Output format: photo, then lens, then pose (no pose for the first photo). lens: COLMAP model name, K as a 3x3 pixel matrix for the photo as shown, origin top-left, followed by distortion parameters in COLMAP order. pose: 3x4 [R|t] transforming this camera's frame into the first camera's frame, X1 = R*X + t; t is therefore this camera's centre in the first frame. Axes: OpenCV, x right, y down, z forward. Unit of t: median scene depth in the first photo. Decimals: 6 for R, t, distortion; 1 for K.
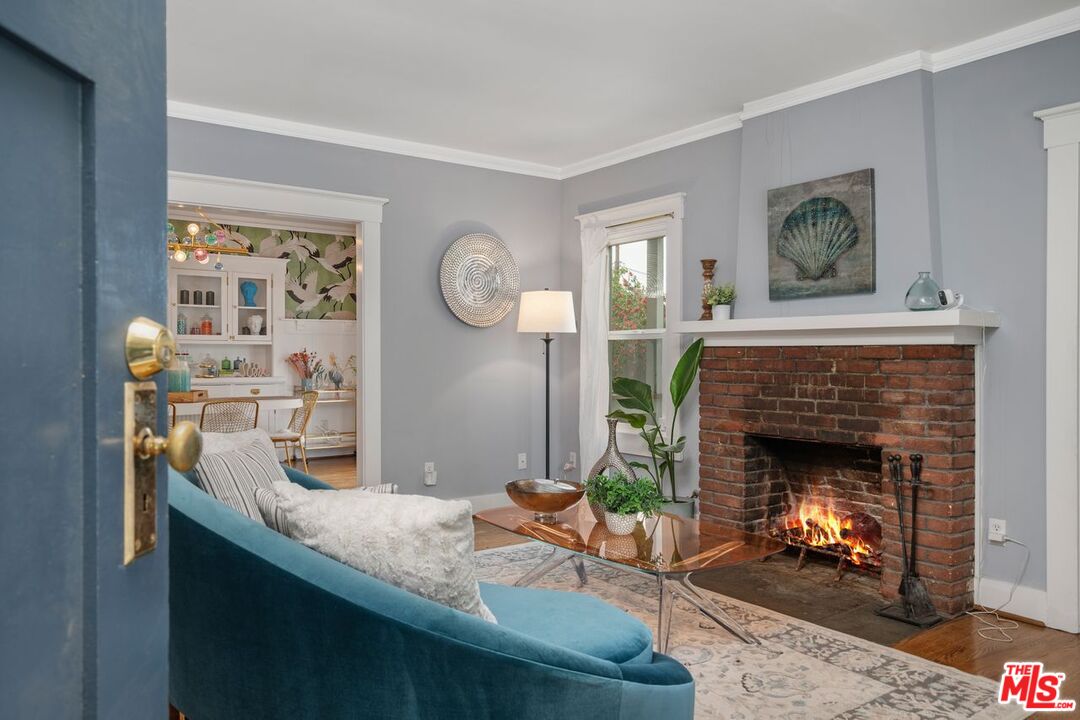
lens RADIAL K [[784.8, 0, 538.4], [0, 784.8, 357.4], [0, 0, 1]] dist [-0.001750, -0.000109]
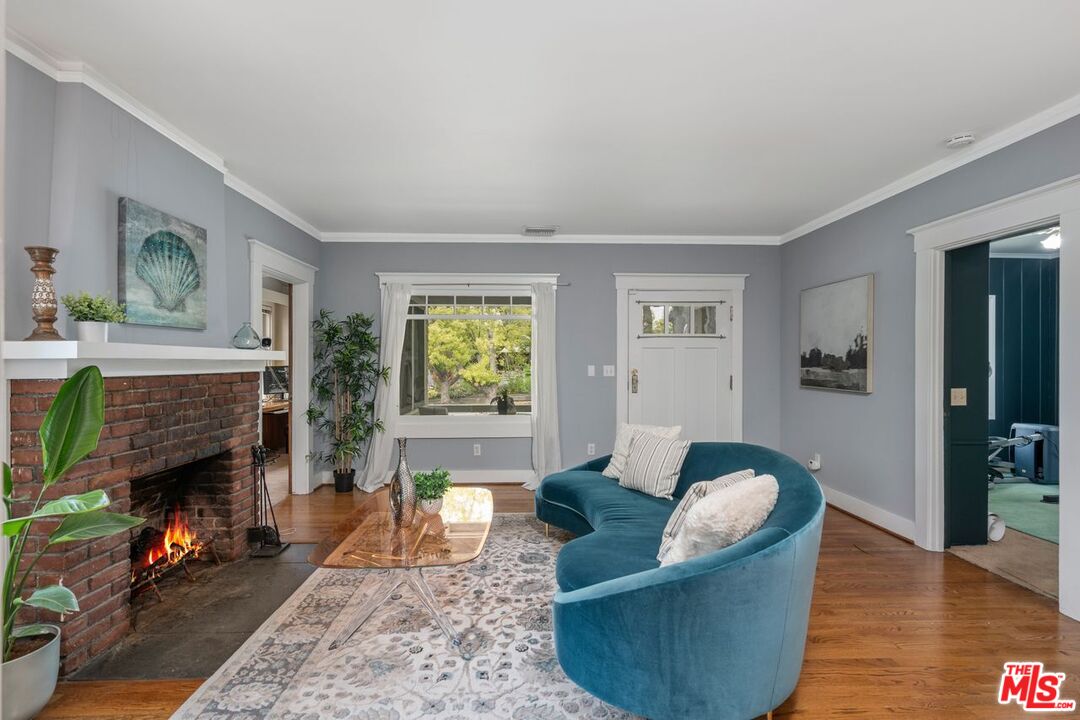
lens RADIAL K [[490.3, 0, 536.5], [0, 490.3, 363.4], [0, 0, 1]] dist [-0.001038, 0.000130]
pose [[-0.826073, -0.001751, 0.563560, -0.416659], [0.002624, 0.999972, 0.006952, -0.032393], [-0.563557, 0.007222, -0.826046, 1.267673]]
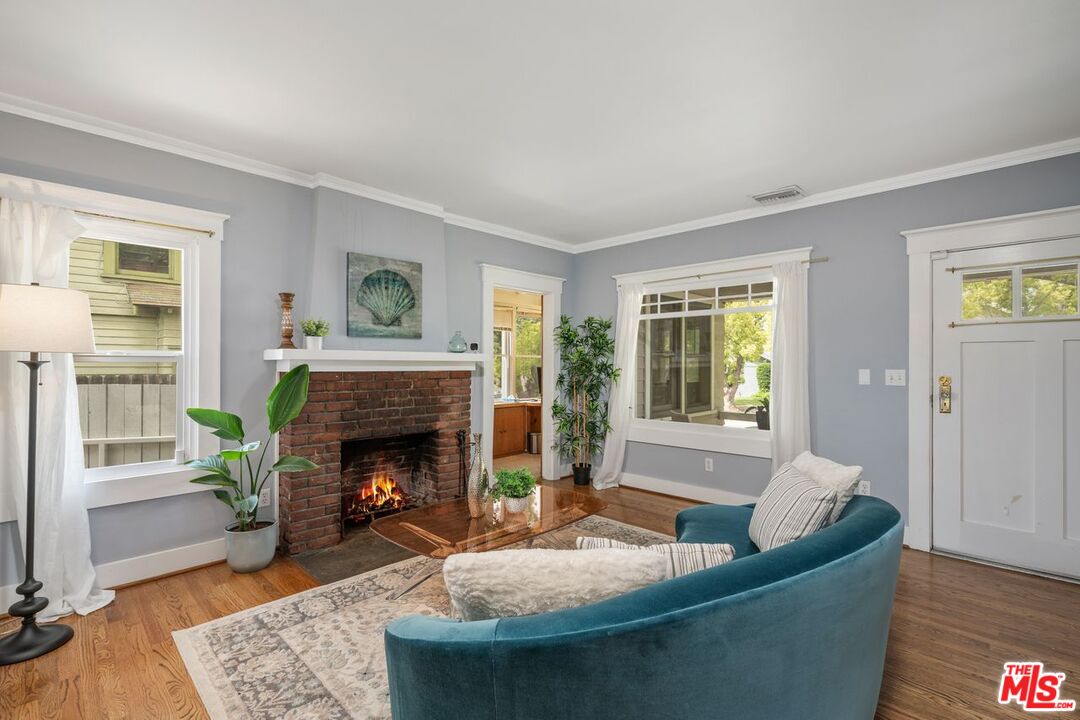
lens RADIAL K [[490.3, 0, 536.5], [0, 490.3, 363.4], [0, 0, 1]] dist [-0.001038, 0.000130]
pose [[-0.161720, -0.000056, 0.986837, -0.597555], [0.000383, 1.000000, 0.000120, -0.029058], [-0.986837, 0.000398, -0.161720, 0.874674]]
